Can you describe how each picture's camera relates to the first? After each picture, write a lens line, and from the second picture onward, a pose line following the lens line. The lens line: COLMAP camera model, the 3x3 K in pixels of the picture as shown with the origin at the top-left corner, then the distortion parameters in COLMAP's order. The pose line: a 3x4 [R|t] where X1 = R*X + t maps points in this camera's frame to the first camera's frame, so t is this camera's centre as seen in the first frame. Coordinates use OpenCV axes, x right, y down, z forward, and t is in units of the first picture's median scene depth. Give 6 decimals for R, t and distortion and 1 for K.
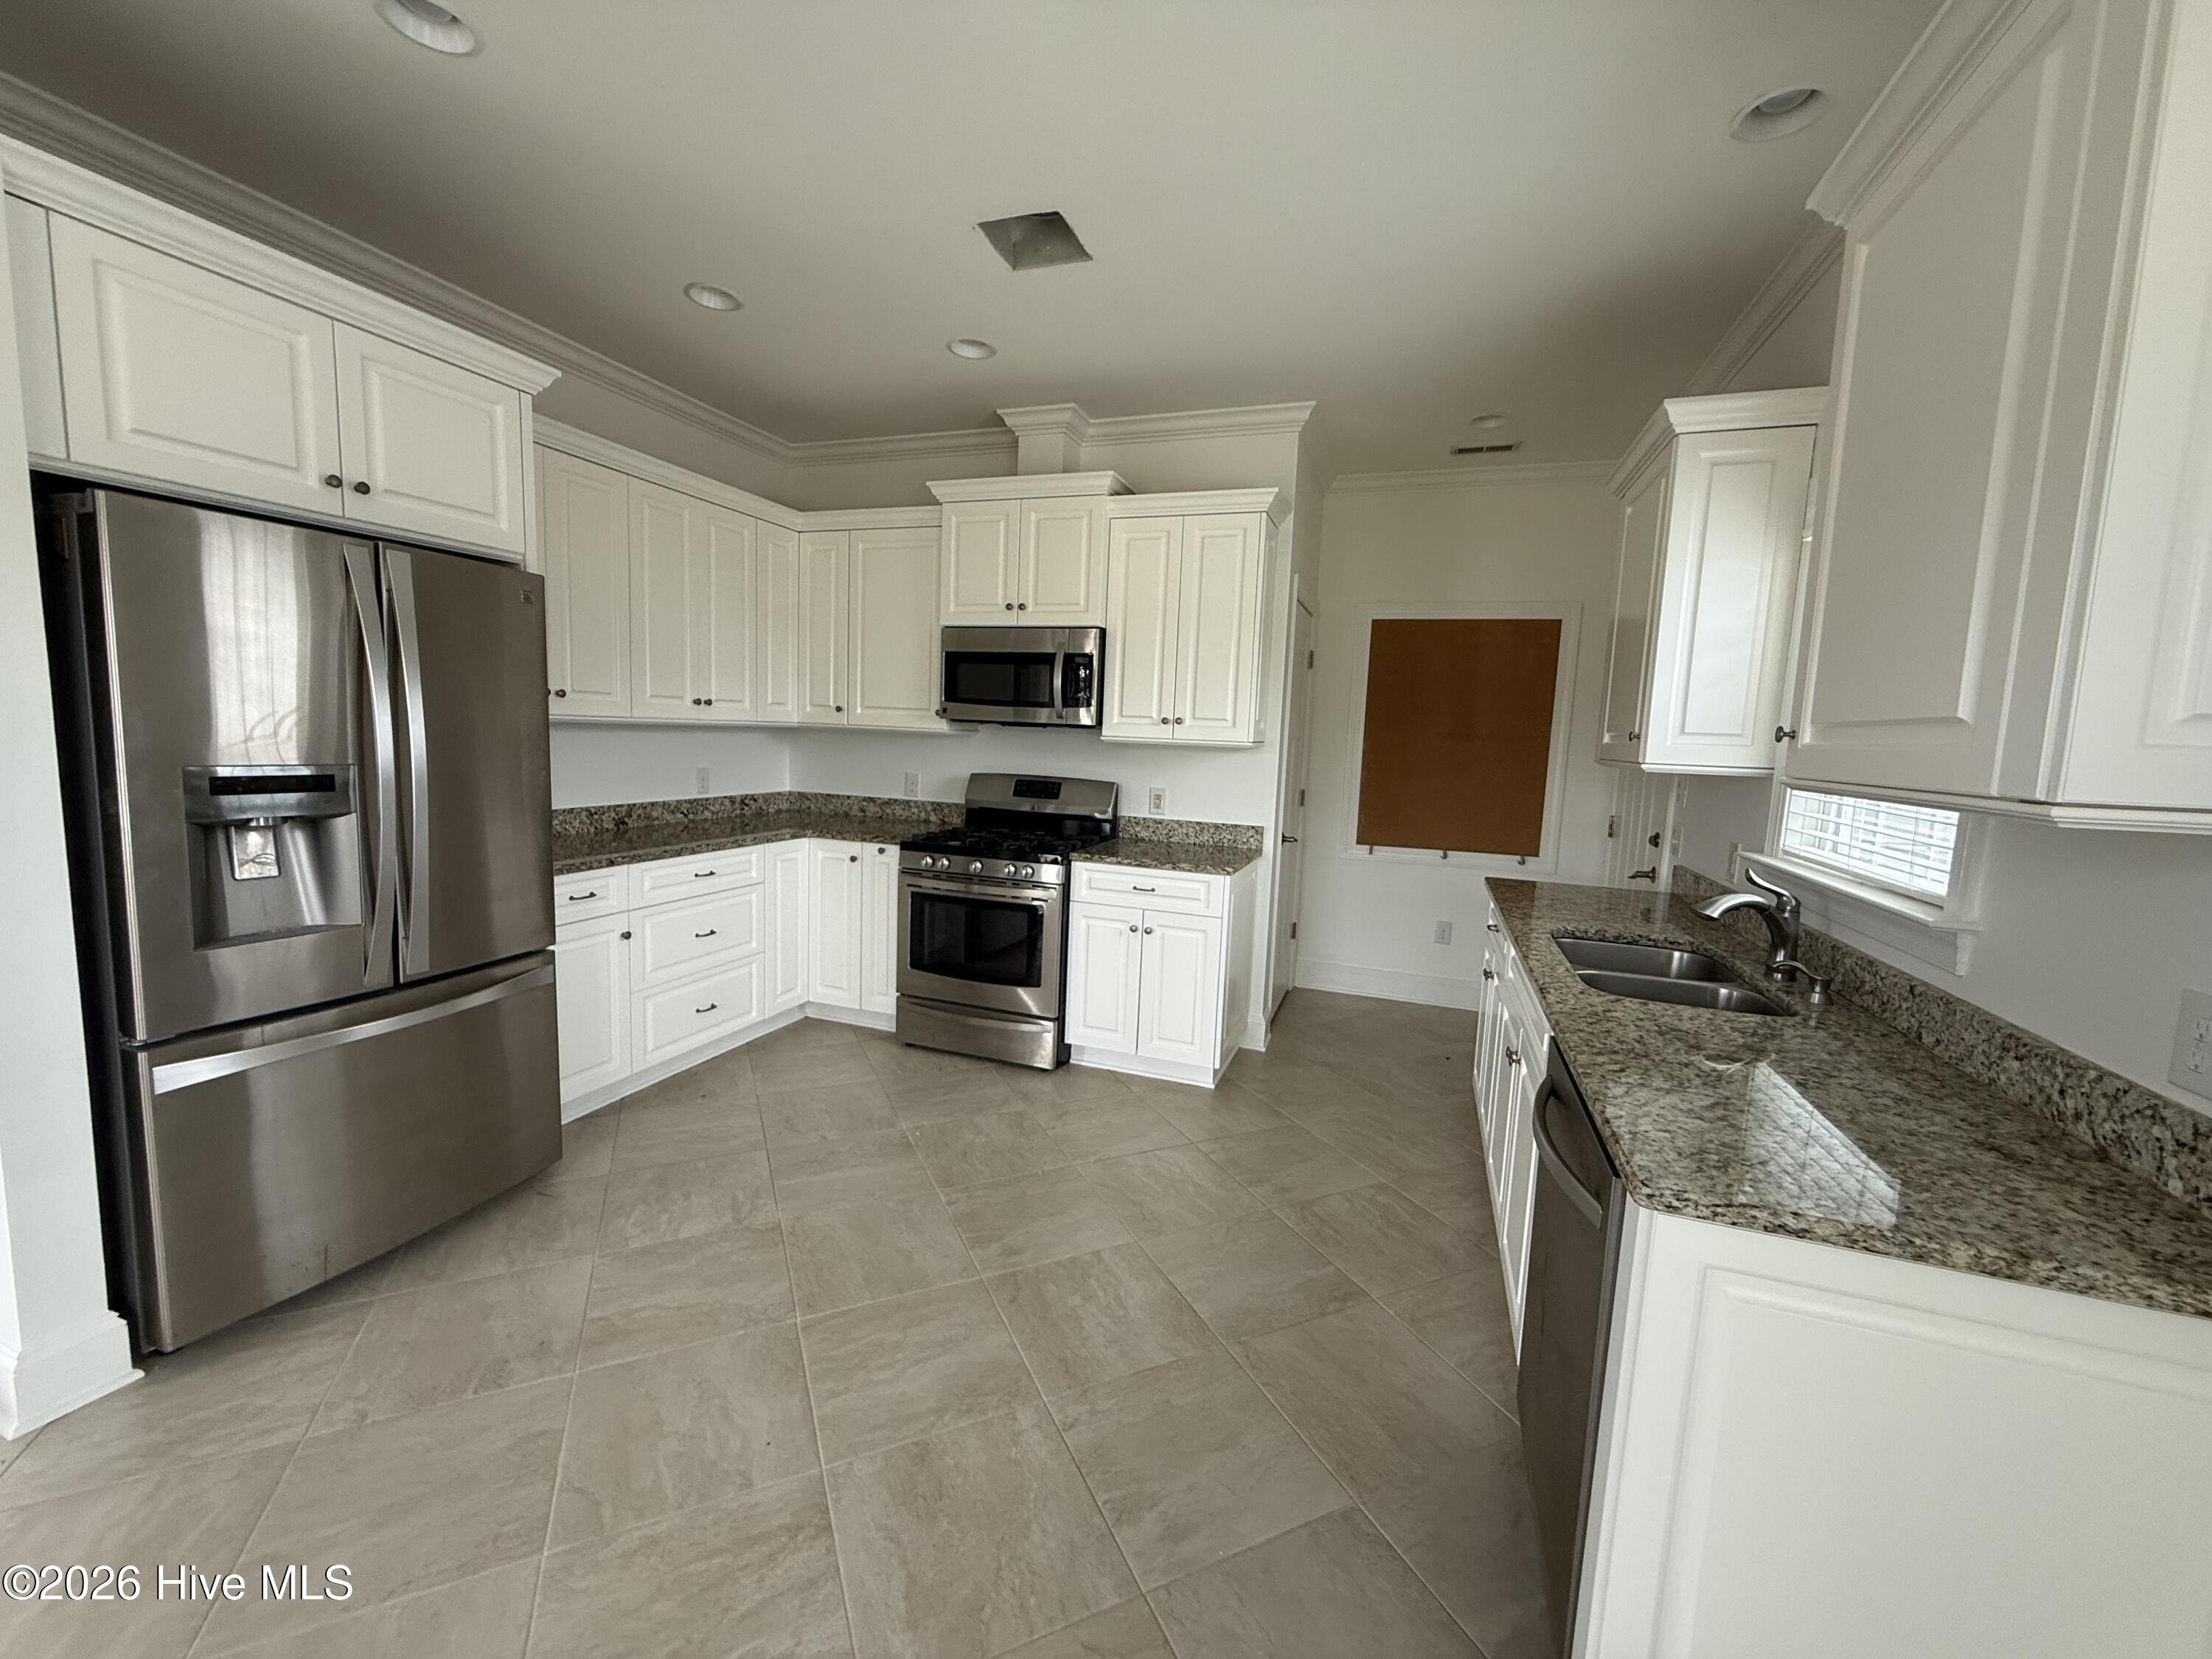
lens RADIAL K [[878.9, 0, 1102.5], [0, 878.9, 827.0], [0, 0, 1]] dist [-0.000692, -0.000096]
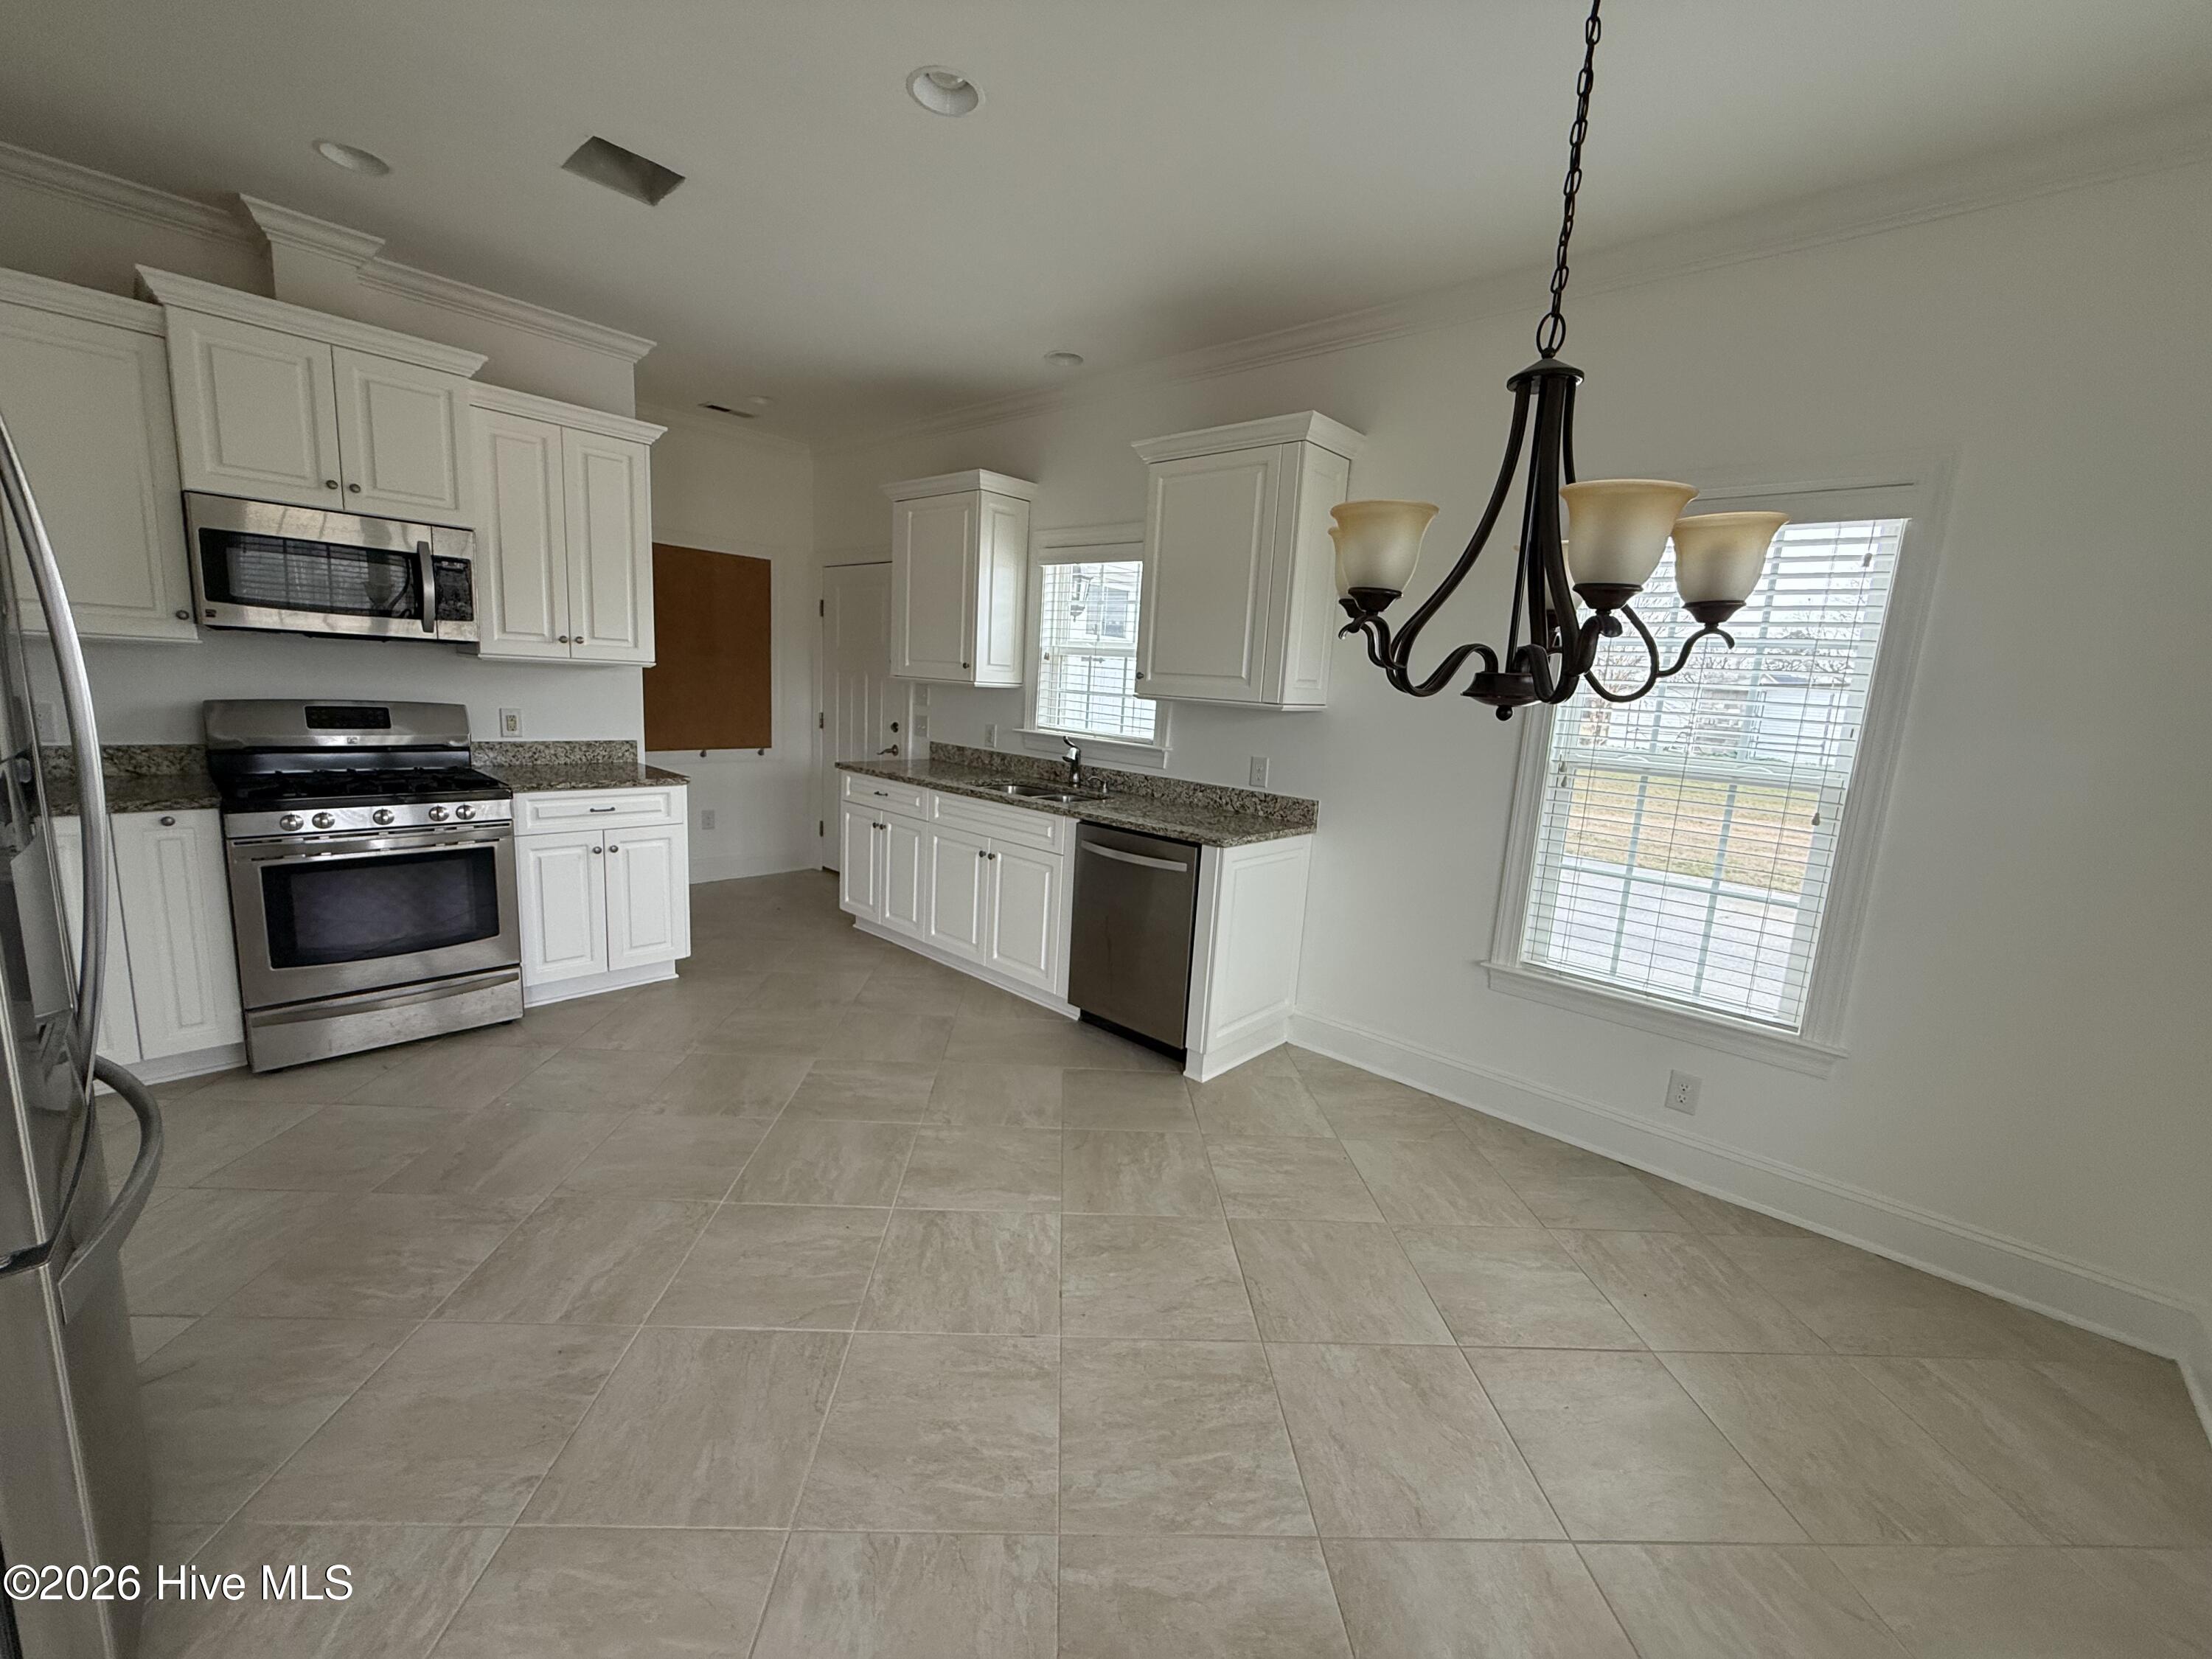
lens RADIAL K [[878.9, 0, 1102.5], [0, 878.9, 827.0], [0, 0, 1]] dist [-0.000692, -0.000096]
pose [[0.386263, -0.171598, 0.906287, -0.614659], [0.058792, 0.985125, 0.161468, -0.037611], [-0.920513, -0.009086, 0.390606, 0.063790]]
